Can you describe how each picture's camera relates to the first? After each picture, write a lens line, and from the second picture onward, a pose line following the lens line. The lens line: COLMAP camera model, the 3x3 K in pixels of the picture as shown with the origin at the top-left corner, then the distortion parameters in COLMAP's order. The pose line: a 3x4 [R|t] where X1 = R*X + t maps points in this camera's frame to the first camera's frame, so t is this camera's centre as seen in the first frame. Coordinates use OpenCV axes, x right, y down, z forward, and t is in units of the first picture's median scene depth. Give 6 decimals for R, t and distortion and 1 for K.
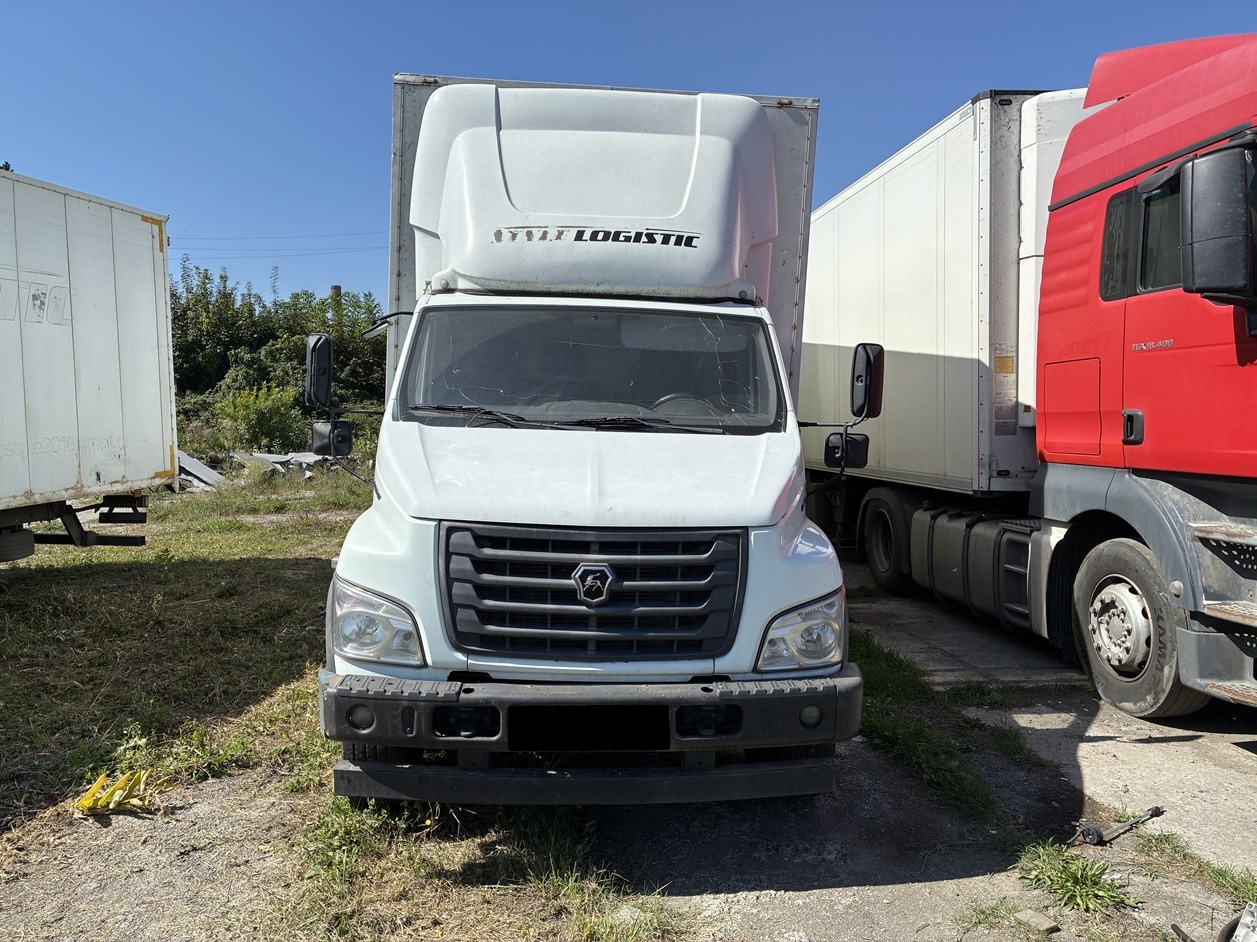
lens RADIAL K [[953.0, 0, 616.6], [0, 953.0, 466.1], [0, 0, 1]] dist [0.062245, -0.075752]
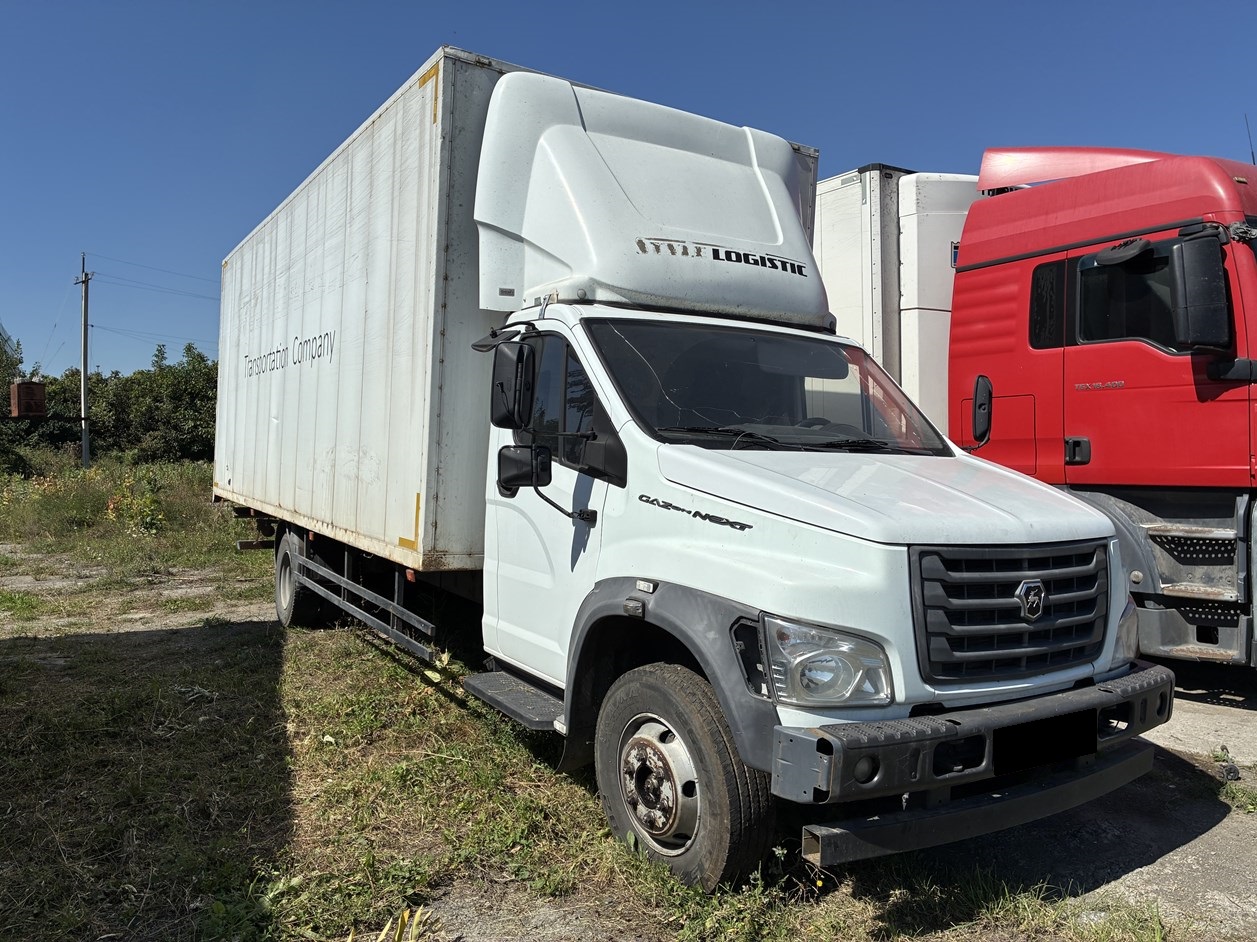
lens RADIAL K [[953.0, 0, 635.7], [0, 953.0, 469.2], [0, 0, 1]] dist [0.062245, -0.075752]
pose [[0.869705, -0.013145, 0.493396, -0.690226], [0.031107, 0.999118, -0.028213, 0.000500], [-0.492590, 0.039885, 0.869347, 0.245412]]
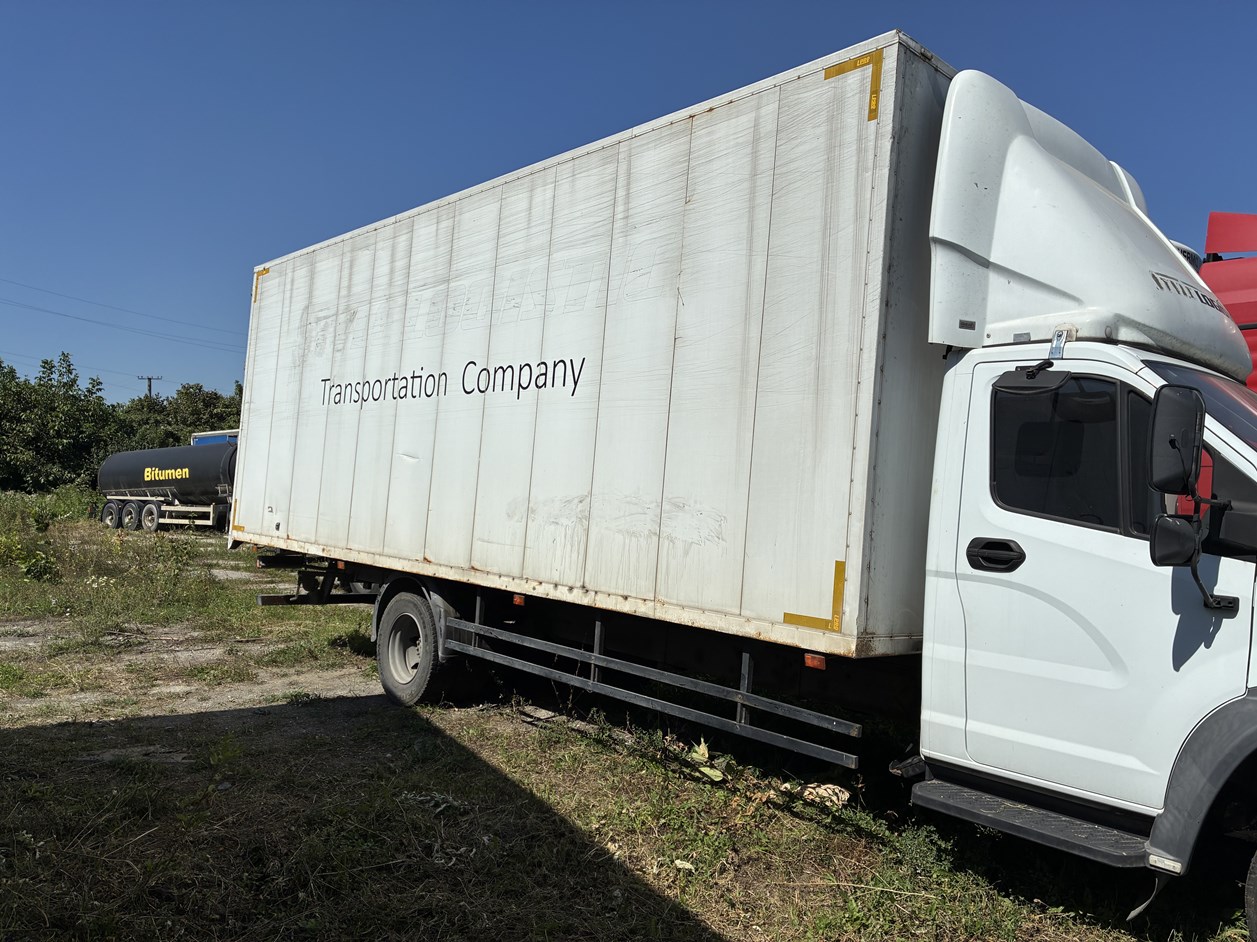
lens RADIAL K [[953.0, 0, 638.4], [0, 953.0, 475.6], [0, 0, 1]] dist [0.062245, -0.075752]
pose [[0.759015, 0.035507, 0.650105, -1.131580], [0.008317, 0.997902, -0.064213, -0.037861], [-0.651020, 0.054146, 0.757127, 0.802865]]
